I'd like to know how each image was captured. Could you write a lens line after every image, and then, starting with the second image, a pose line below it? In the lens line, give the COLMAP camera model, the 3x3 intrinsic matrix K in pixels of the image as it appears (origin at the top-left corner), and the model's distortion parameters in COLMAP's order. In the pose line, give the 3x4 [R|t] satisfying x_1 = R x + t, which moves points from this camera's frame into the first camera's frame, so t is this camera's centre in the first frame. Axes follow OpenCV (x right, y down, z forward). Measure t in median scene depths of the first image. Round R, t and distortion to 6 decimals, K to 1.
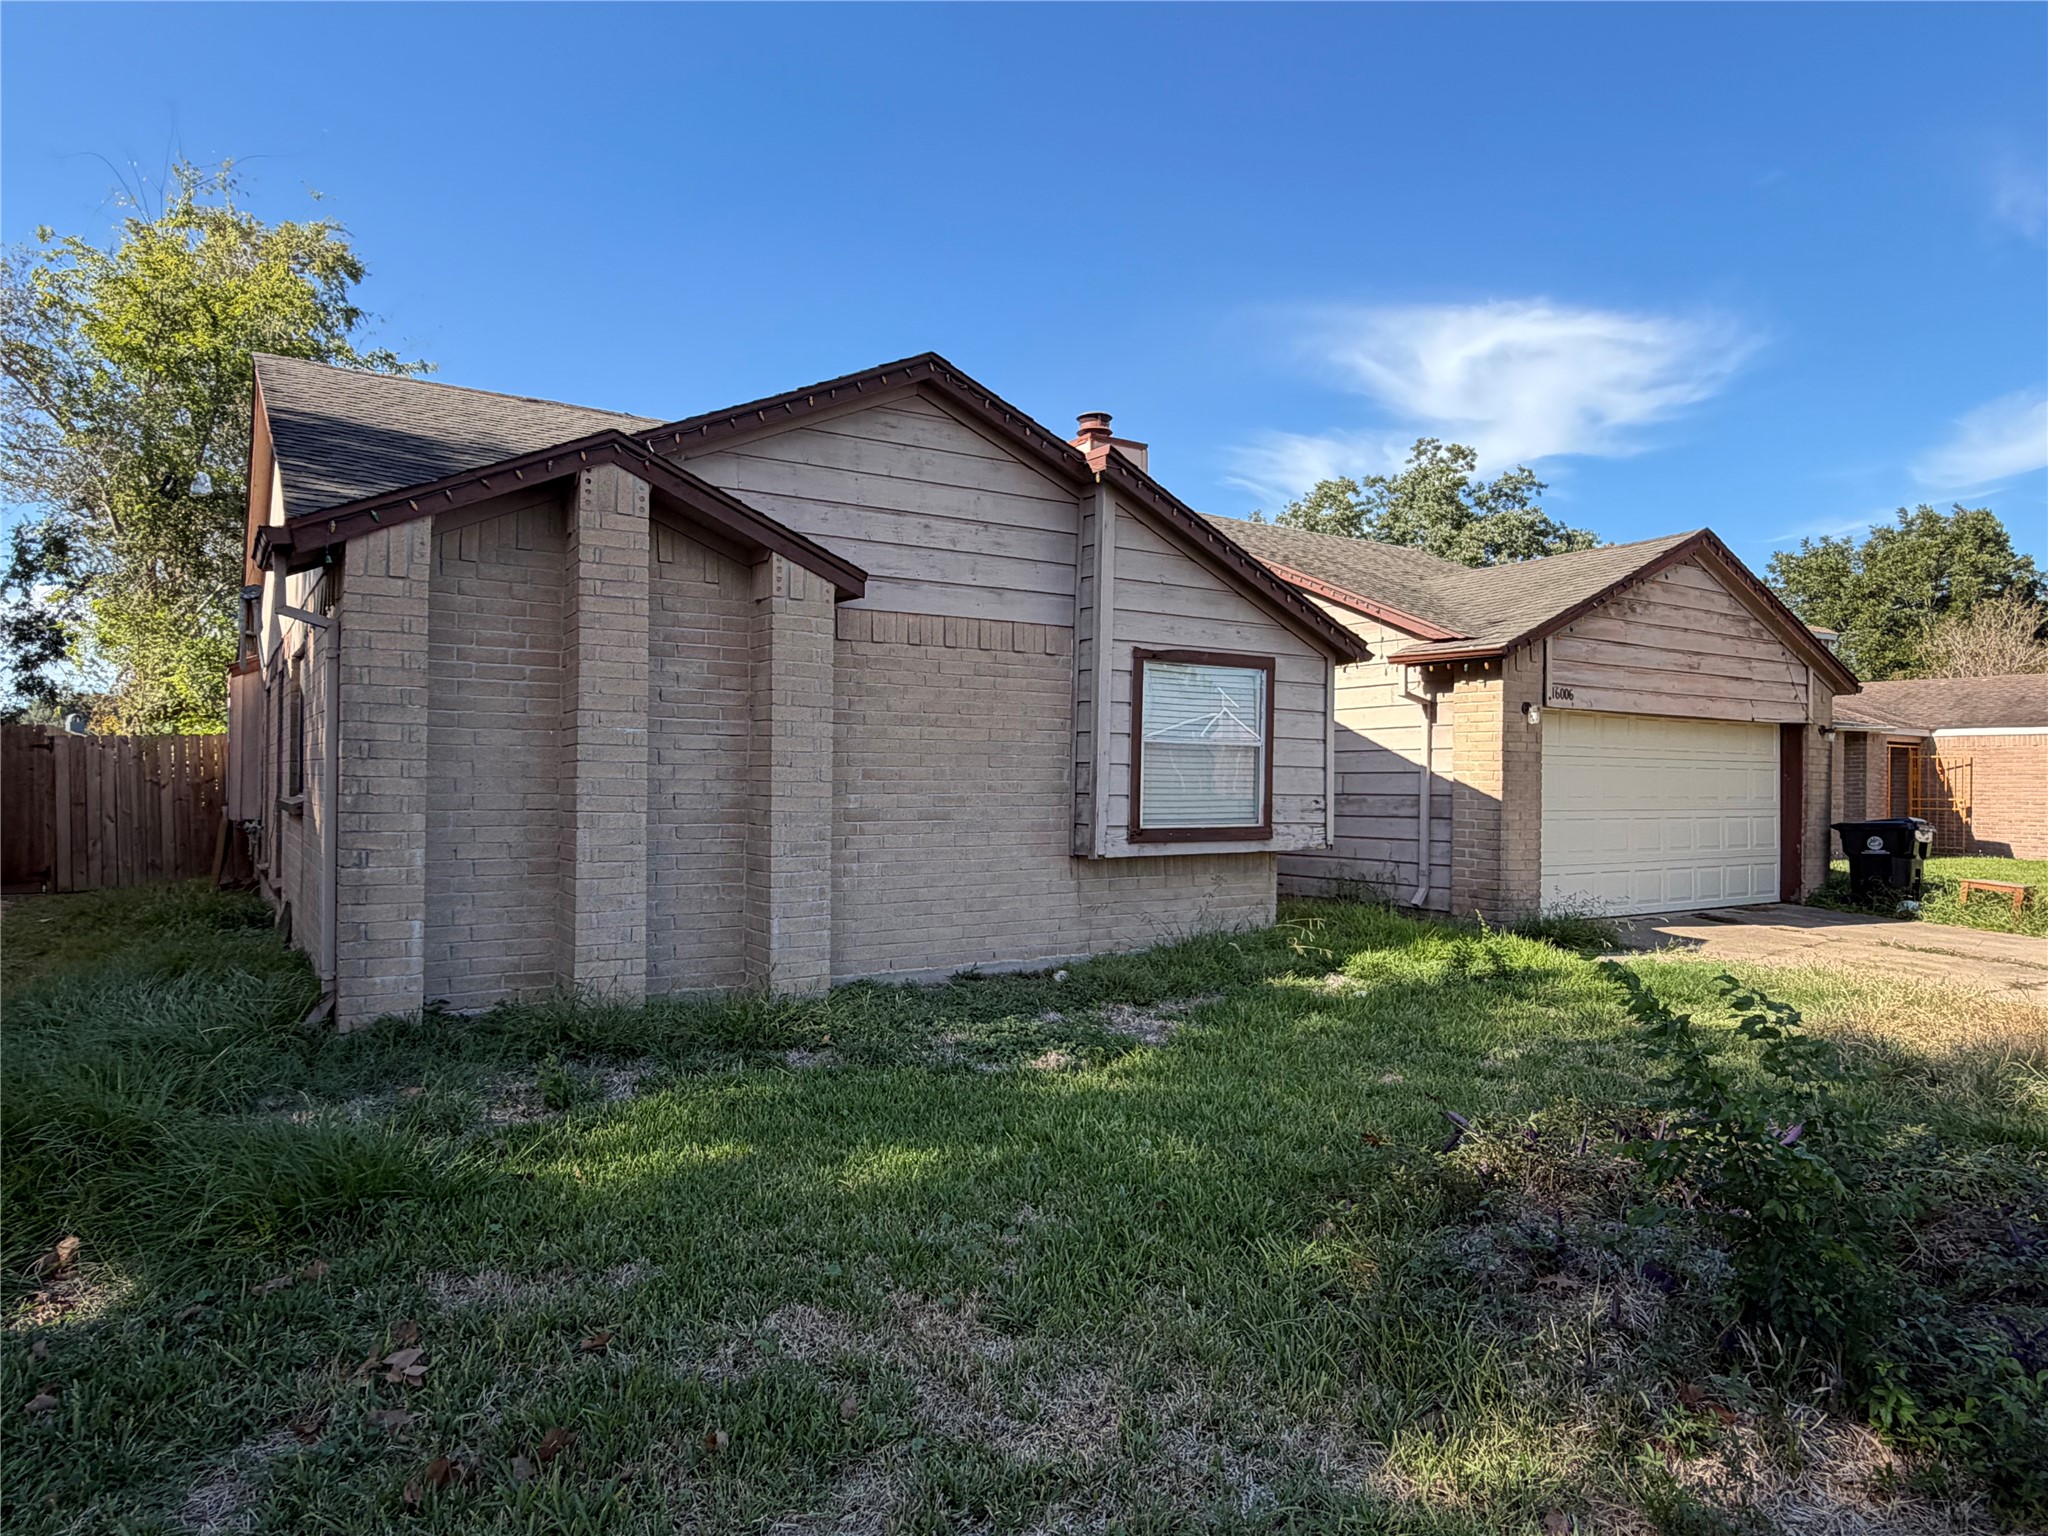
lens RADIAL K [[1249.4, 0, 1023.1], [0, 1249.4, 775.9], [0, 0, 1]] dist [0.002564, 0.002814]
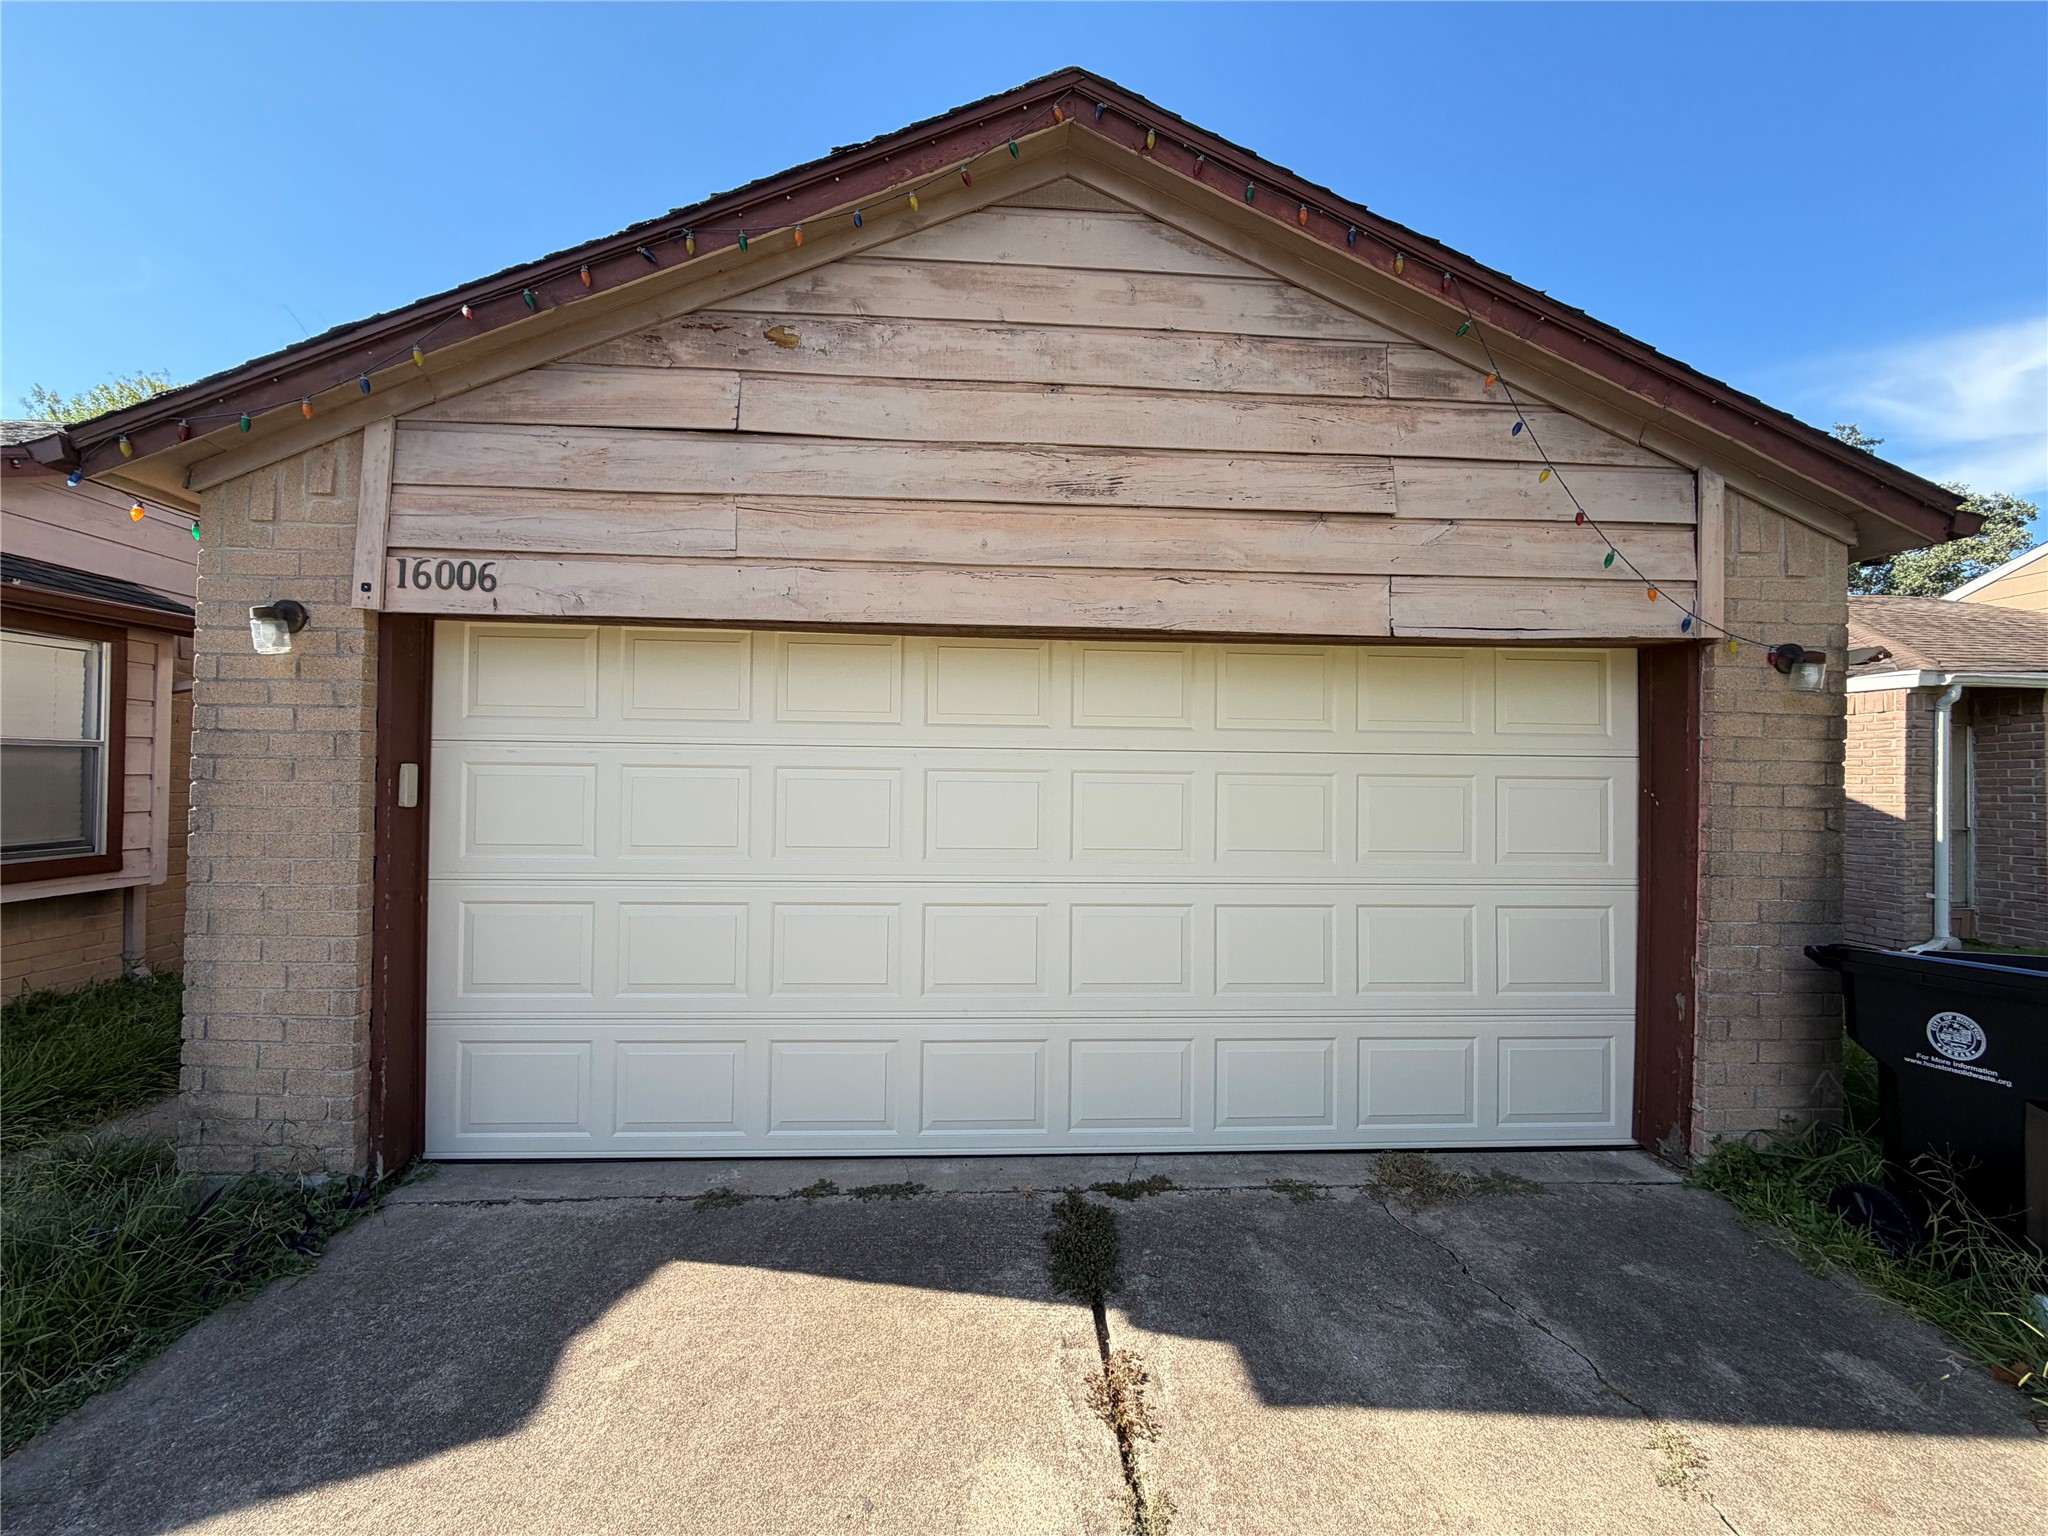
lens RADIAL K [[822.0, 0, 1020.4], [0, 822.0, 769.6], [0, 0, 1]] dist [0.000596, 0.000287]
pose [[0.866711, -0.003635, -0.498797, 0.941850], [-0.002097, 0.999938, -0.010932, -0.006809], [0.498806, 0.010521, 0.866650, 1.167773]]
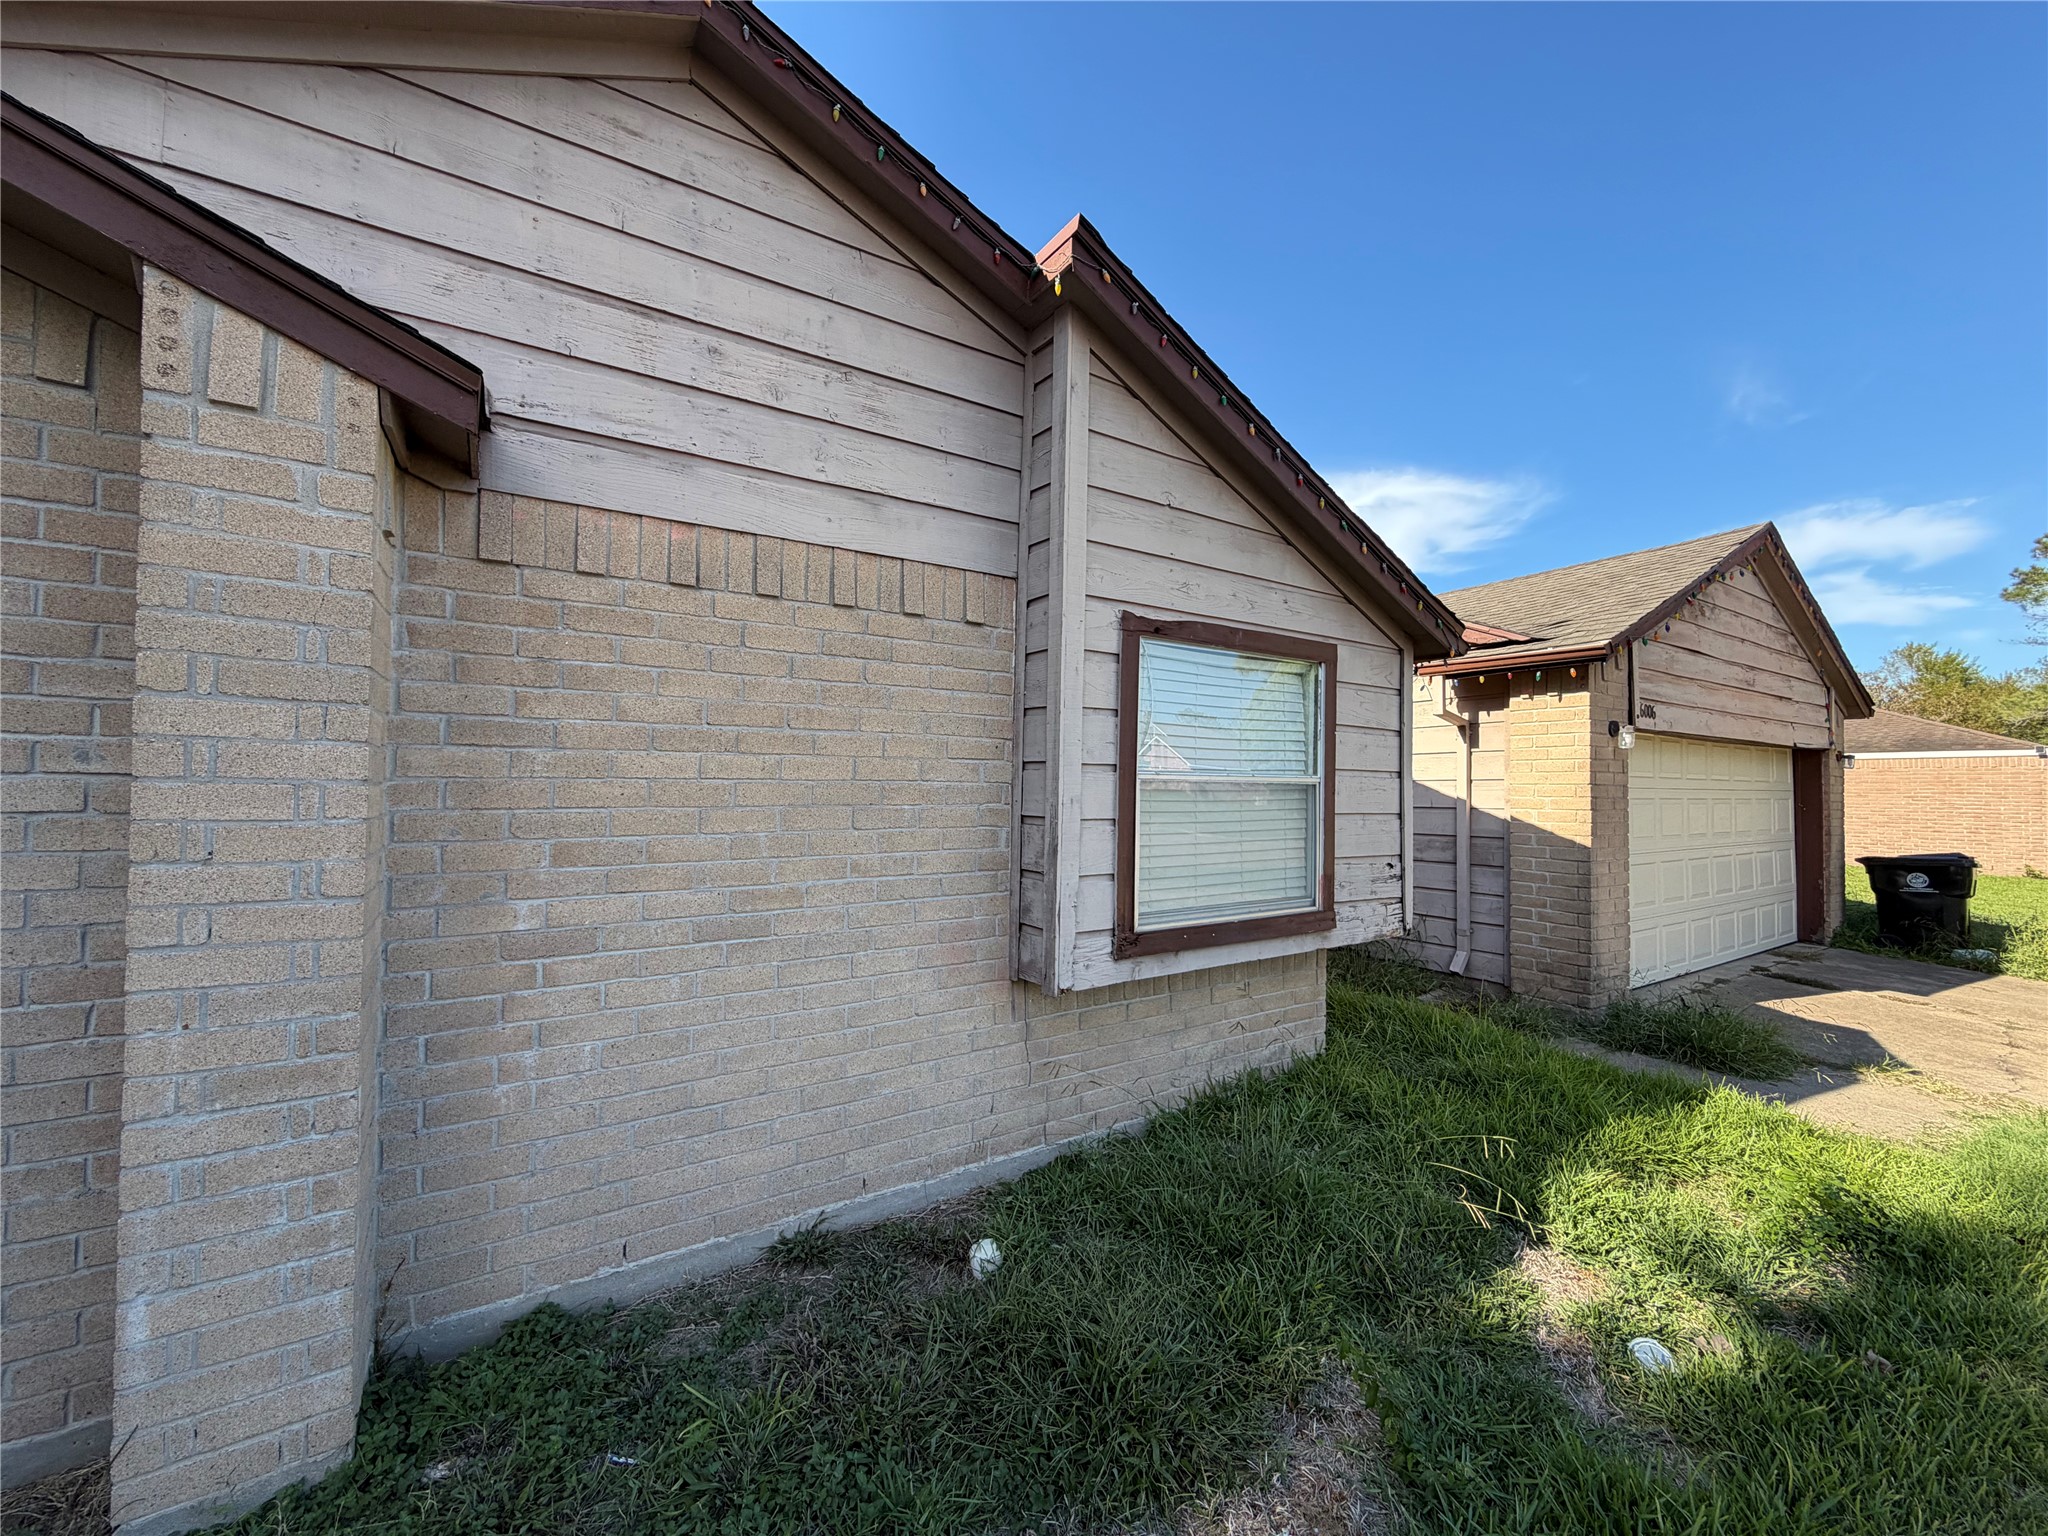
lens RADIAL K [[822.0, 0, 1018.2], [0, 822.0, 770.2], [0, 0, 1]] dist [0.000596, 0.000287]
pose [[0.999998, -0.000837, 0.001996, 0.041307], [0.000874, 0.999823, -0.018793, -0.024974], [-0.001980, 0.018795, 0.999821, 0.640083]]
